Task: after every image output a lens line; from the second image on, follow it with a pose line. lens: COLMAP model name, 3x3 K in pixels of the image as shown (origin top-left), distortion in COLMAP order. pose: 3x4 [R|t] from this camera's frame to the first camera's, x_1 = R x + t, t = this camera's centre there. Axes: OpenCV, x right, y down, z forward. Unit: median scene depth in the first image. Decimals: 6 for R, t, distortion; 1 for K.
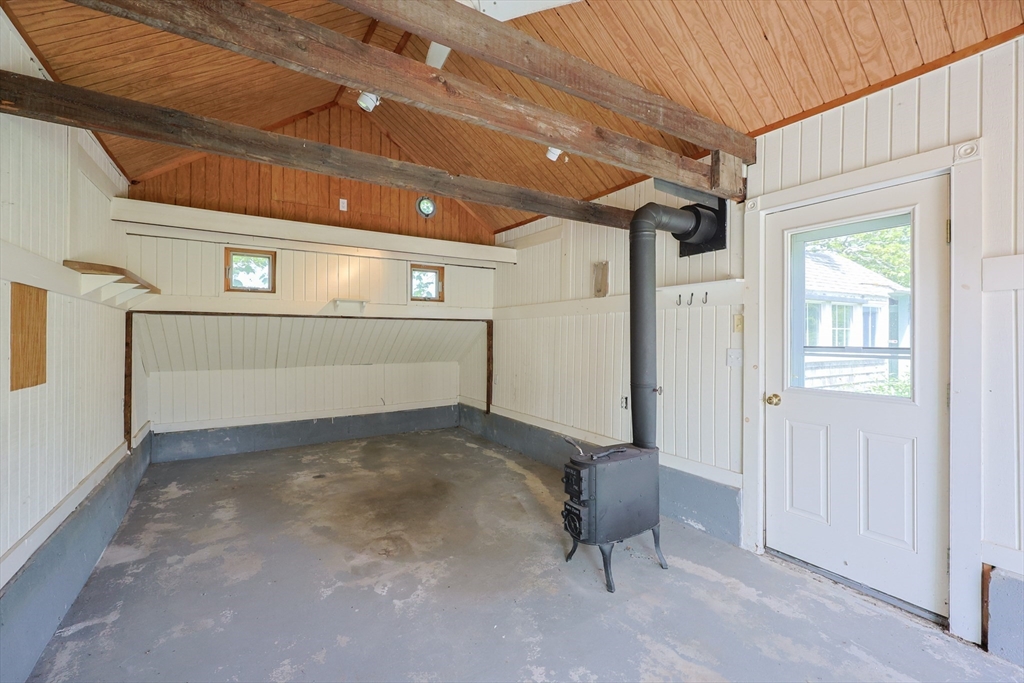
lens RADIAL K [[435.7, 0, 510.1], [0, 435.7, 340.3], [0, 0, 1]] dist [0.001430, -0.000670]
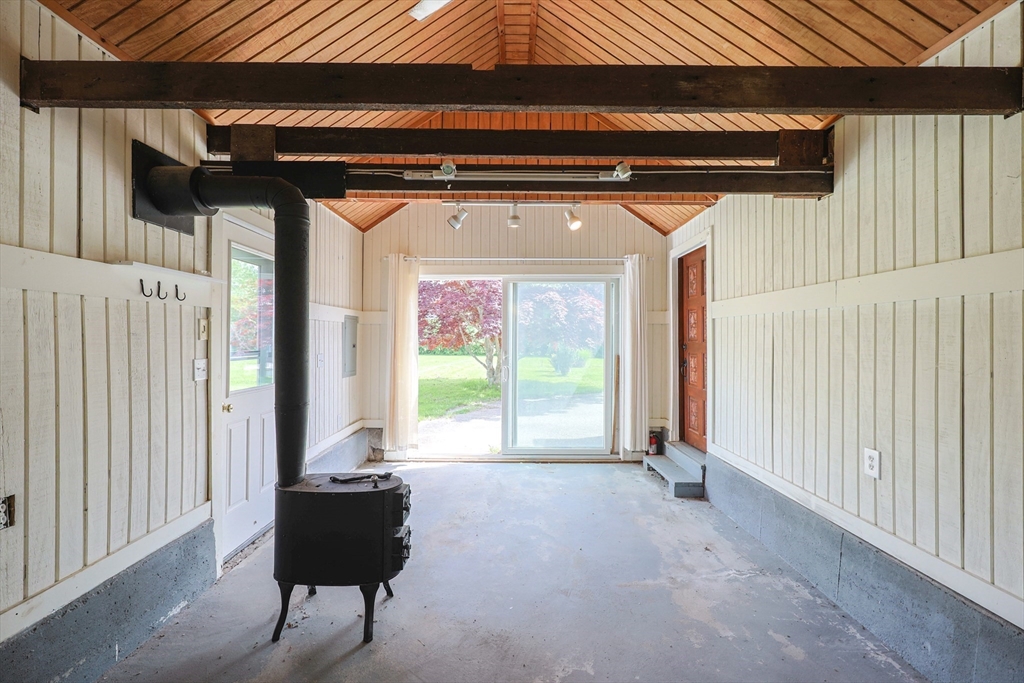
lens RADIAL K [[435.7, 0, 511.6], [0, 435.7, 341.1], [0, 0, 1]] dist [0.001430, -0.000670]
pose [[-0.851802, -0.001134, 0.523862, -0.417946], [-0.000079, 0.999998, 0.002037, -0.016162], [-0.523863, 0.001694, -0.851801, 1.317322]]
